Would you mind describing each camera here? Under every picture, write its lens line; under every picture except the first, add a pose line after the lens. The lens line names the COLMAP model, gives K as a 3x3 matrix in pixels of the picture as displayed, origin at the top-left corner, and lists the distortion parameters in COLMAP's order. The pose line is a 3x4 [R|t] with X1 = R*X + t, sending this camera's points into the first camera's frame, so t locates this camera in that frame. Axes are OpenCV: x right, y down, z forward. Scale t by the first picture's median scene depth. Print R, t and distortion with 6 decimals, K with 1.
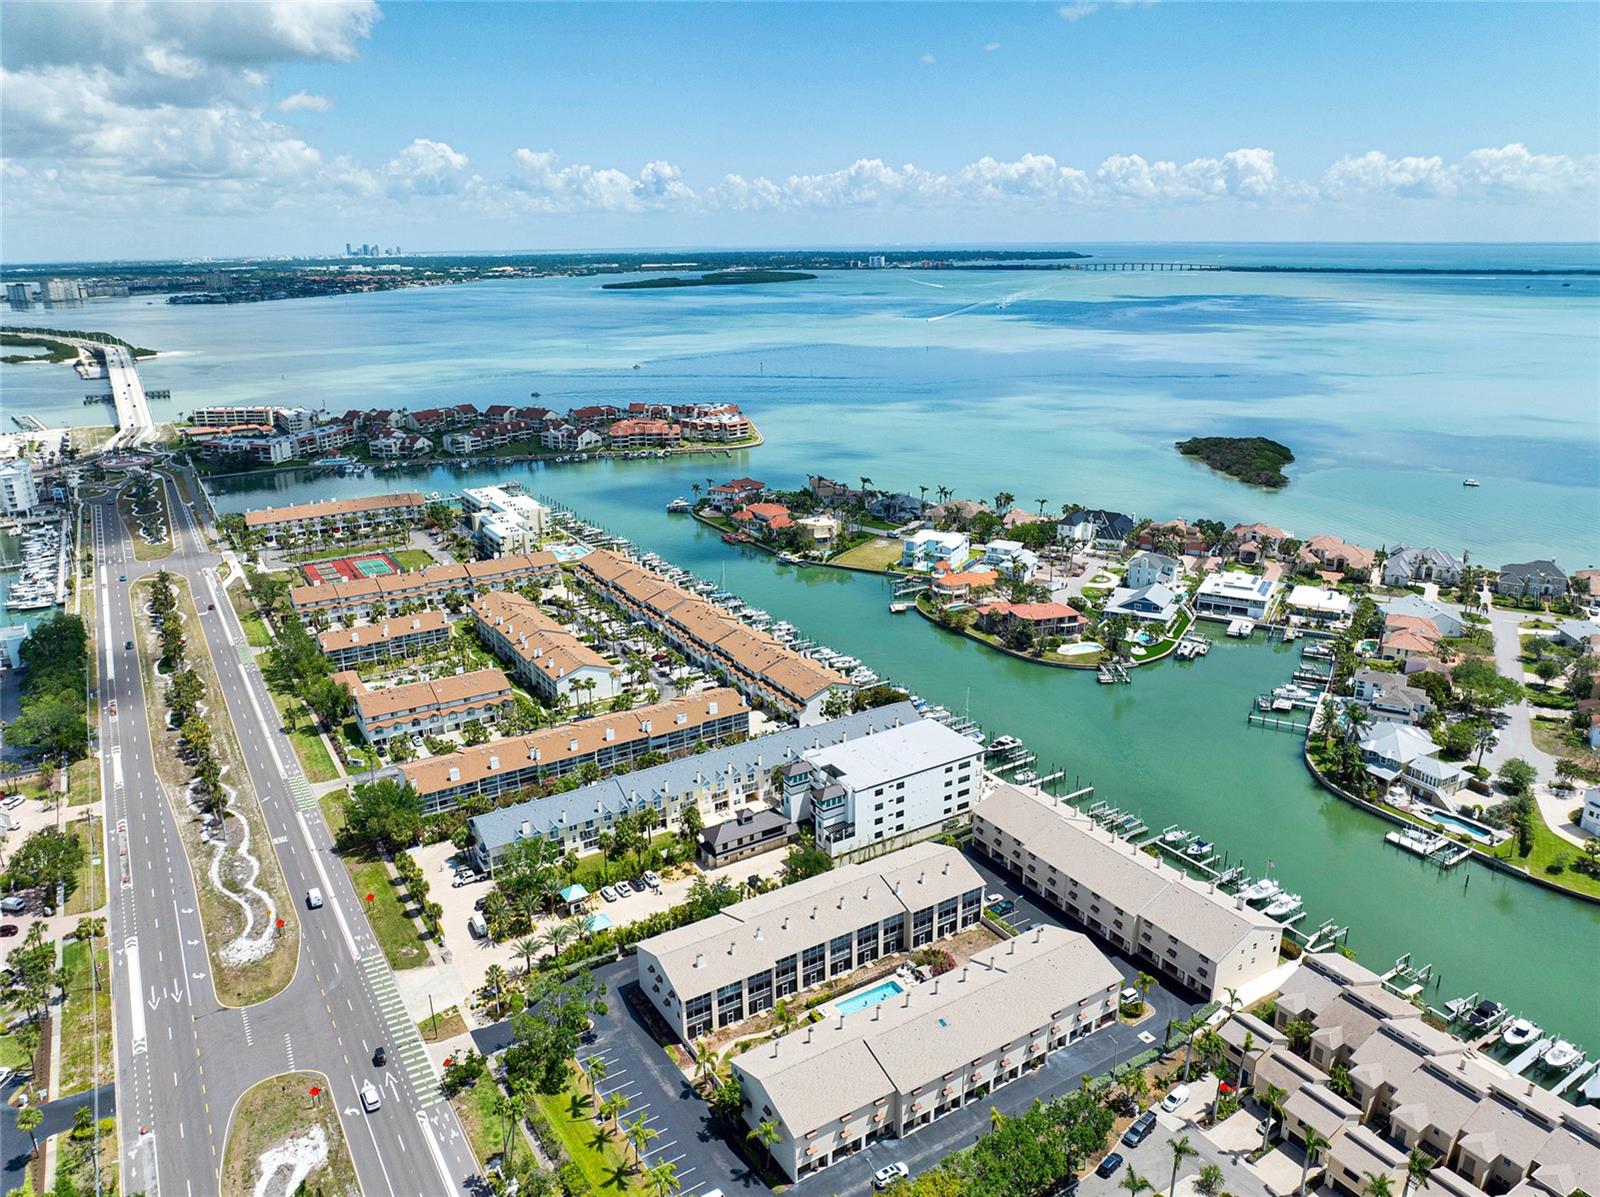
lens RADIAL K [[1127.0, 0, 807.4], [0, 1127.0, 592.6], [0, 0, 1]] dist [-0.051049, 0.023011]
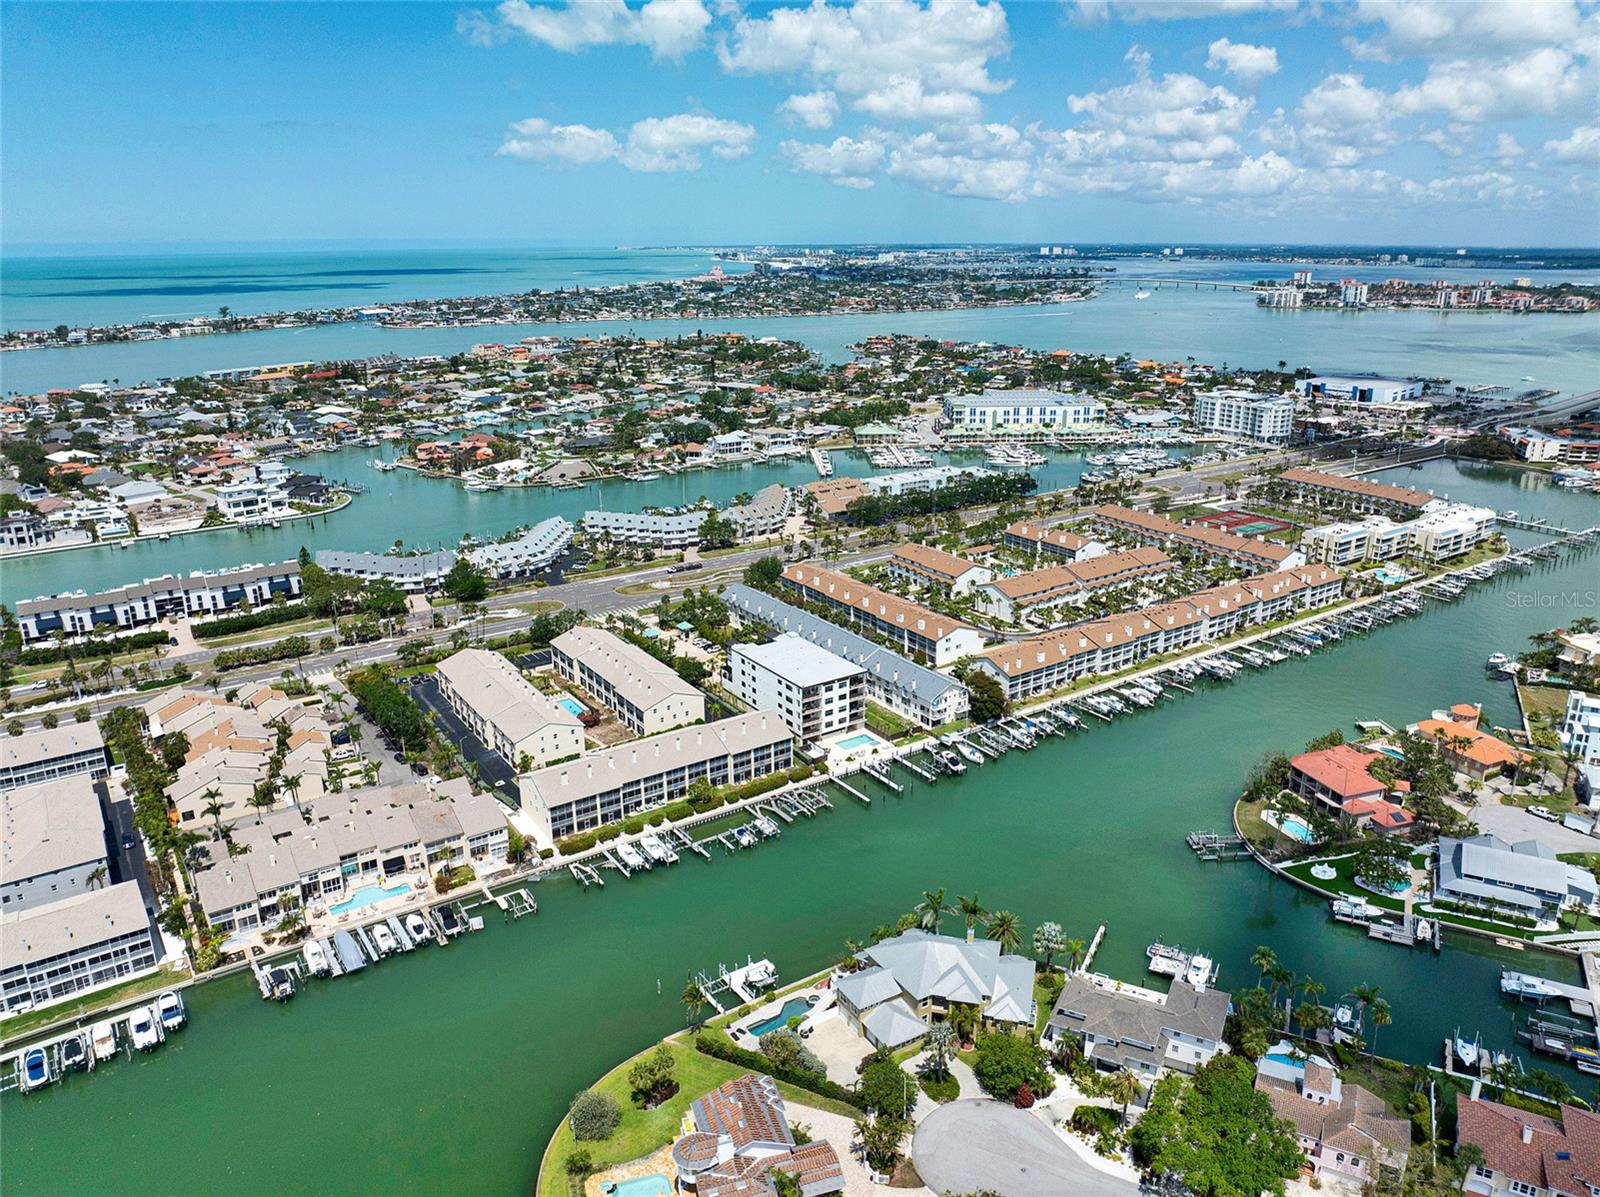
lens RADIAL K [[1121.7, 0, 806.7], [0, 1121.7, 596.2], [0, 0, 1]] dist [-0.025107, -0.025843]
pose [[0.035357, 0.314949, -0.948450, 0.780284], [-0.294801, 0.910099, 0.291224, -0.178879], [0.954904, 0.269307, 0.125026, 0.540340]]
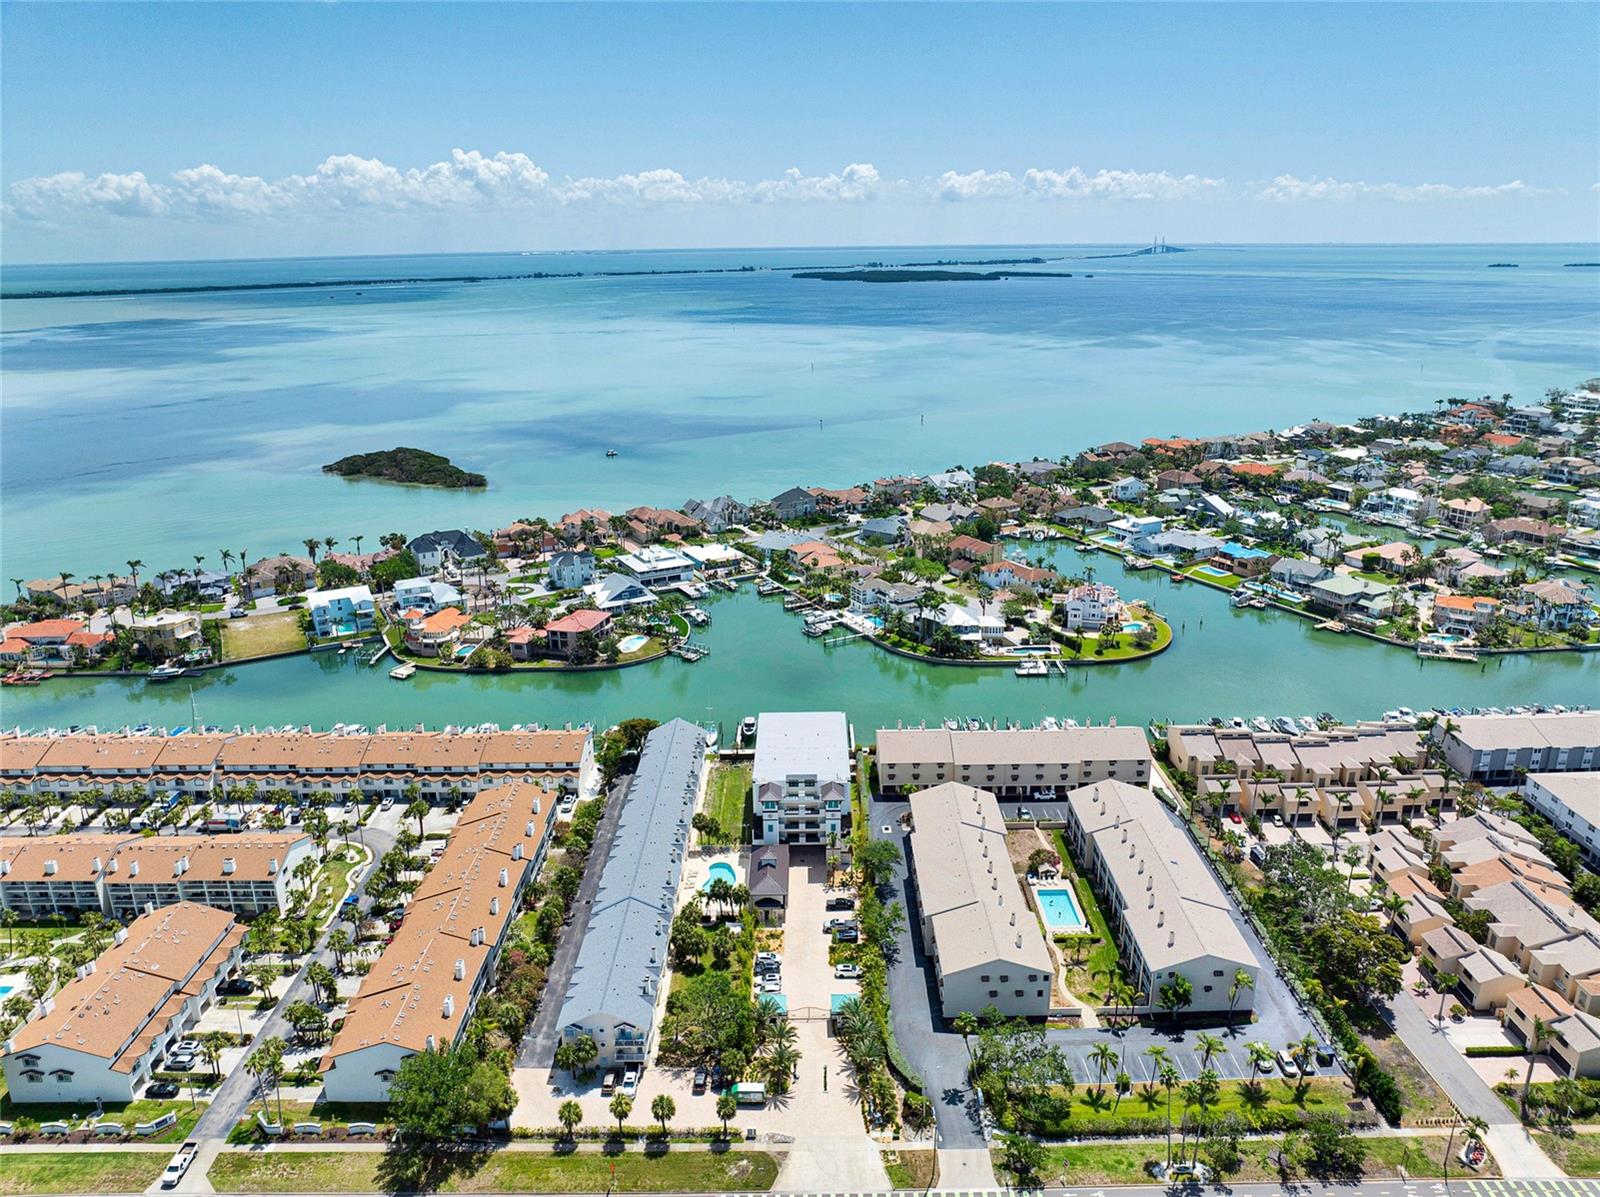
lens RADIAL K [[1127.0, 0, 807.4], [0, 1127.0, 592.6], [0, 0, 1]] dist [-0.051049, 0.023011]
pose [[0.530425, -0.248701, 0.810430, -0.458023], [0.260935, 0.957482, 0.123046, -0.073675], [-0.806574, 0.146203, 0.572767, 0.252126]]
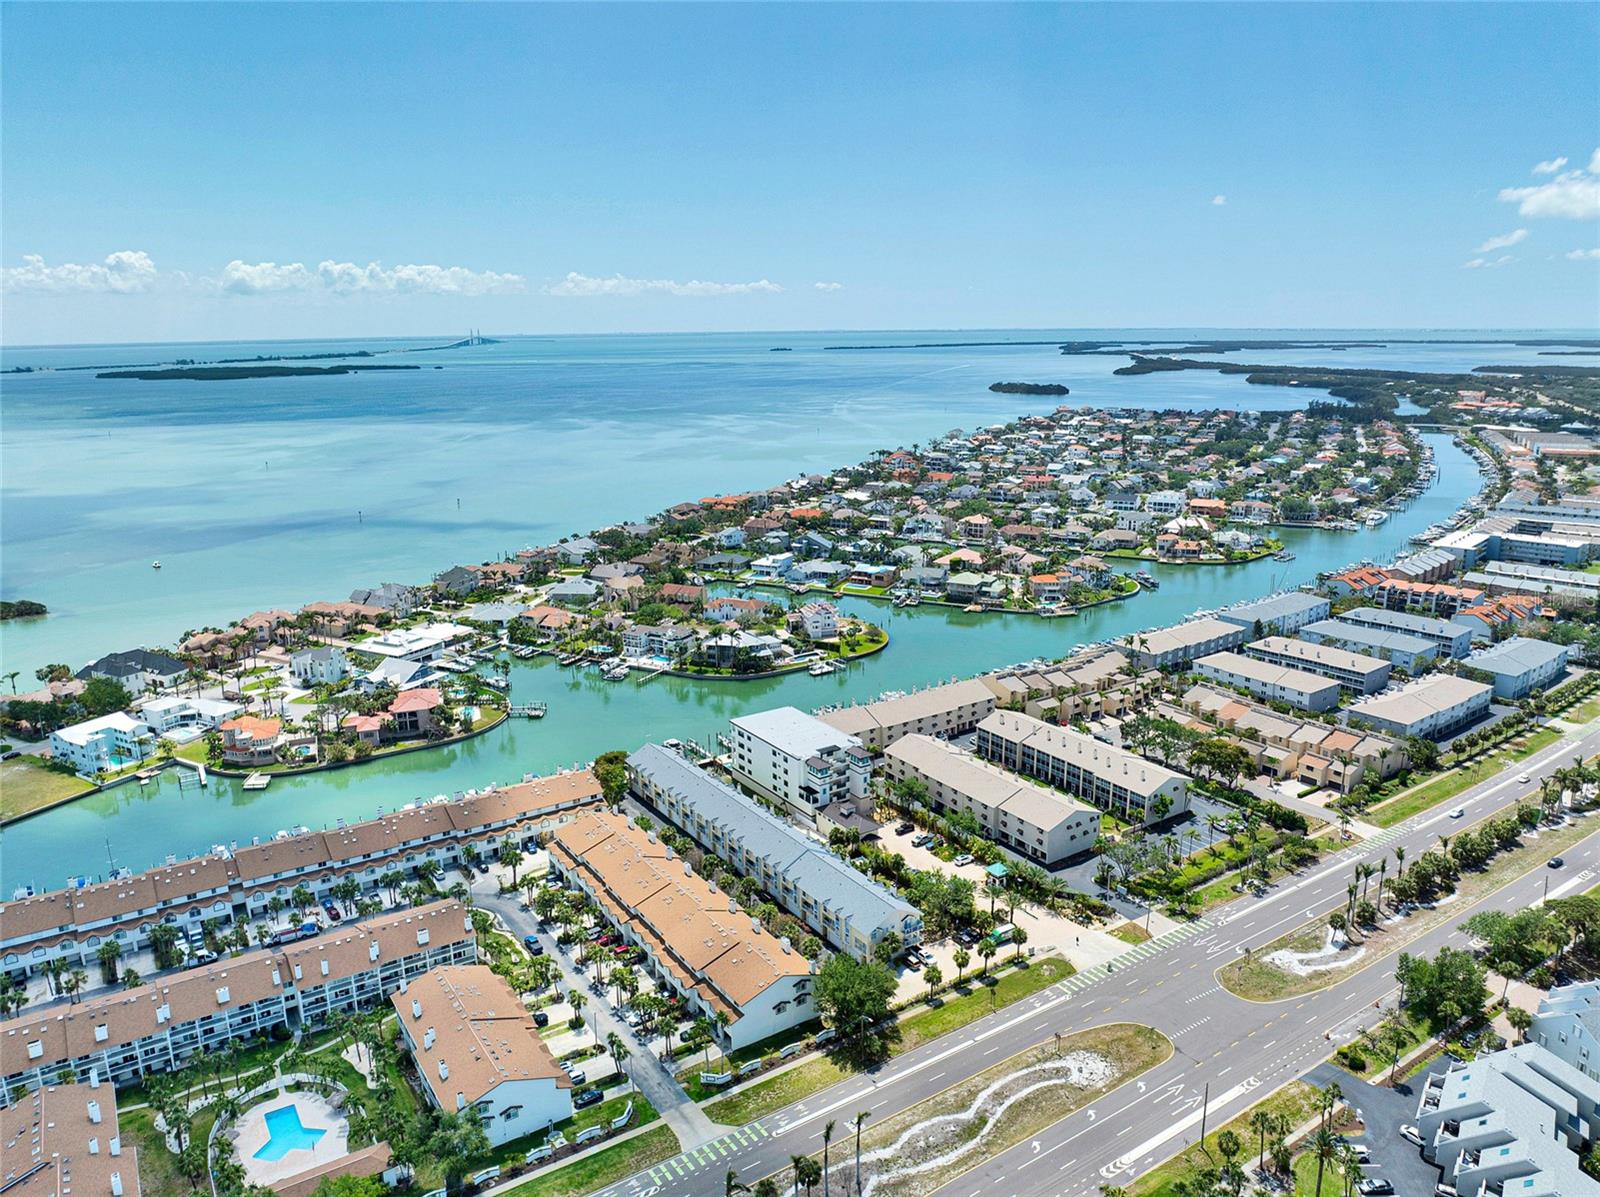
lens RADIAL K [[1121.7, 0, 806.7], [0, 1121.7, 596.2], [0, 0, 1]] dist [-0.025107, -0.025843]
pose [[-0.029140, -0.222599, 0.974474, -0.706863], [0.310377, 0.924685, 0.220507, -0.170939], [-0.950167, 0.308880, 0.042145, 0.571898]]
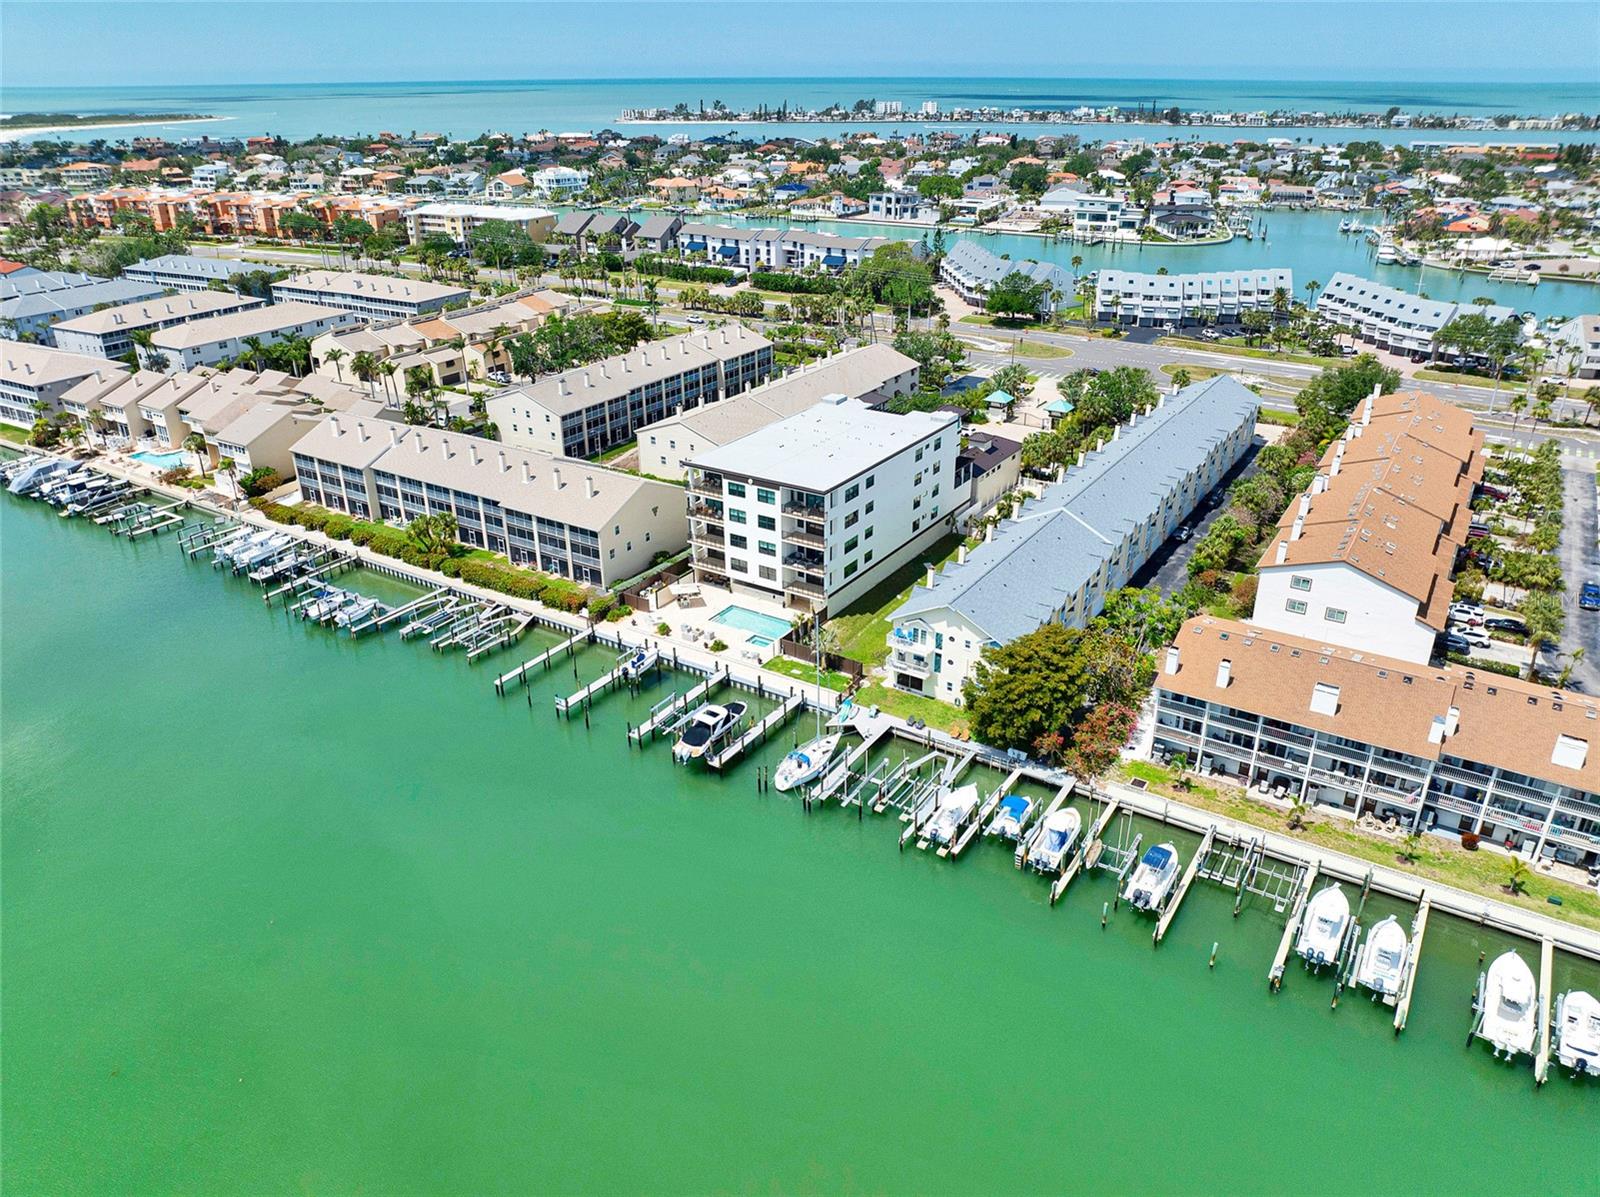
lens RADIAL K [[1121.7, 0, 806.7], [0, 1121.7, 596.2], [0, 0, 1]] dist [-0.025107, -0.025843]
pose [[-0.904082, 0.194806, -0.380377, 0.213354], [-0.115282, 0.745898, 0.656008, -0.118597], [0.411517, 0.636935, -0.651895, 0.924326]]
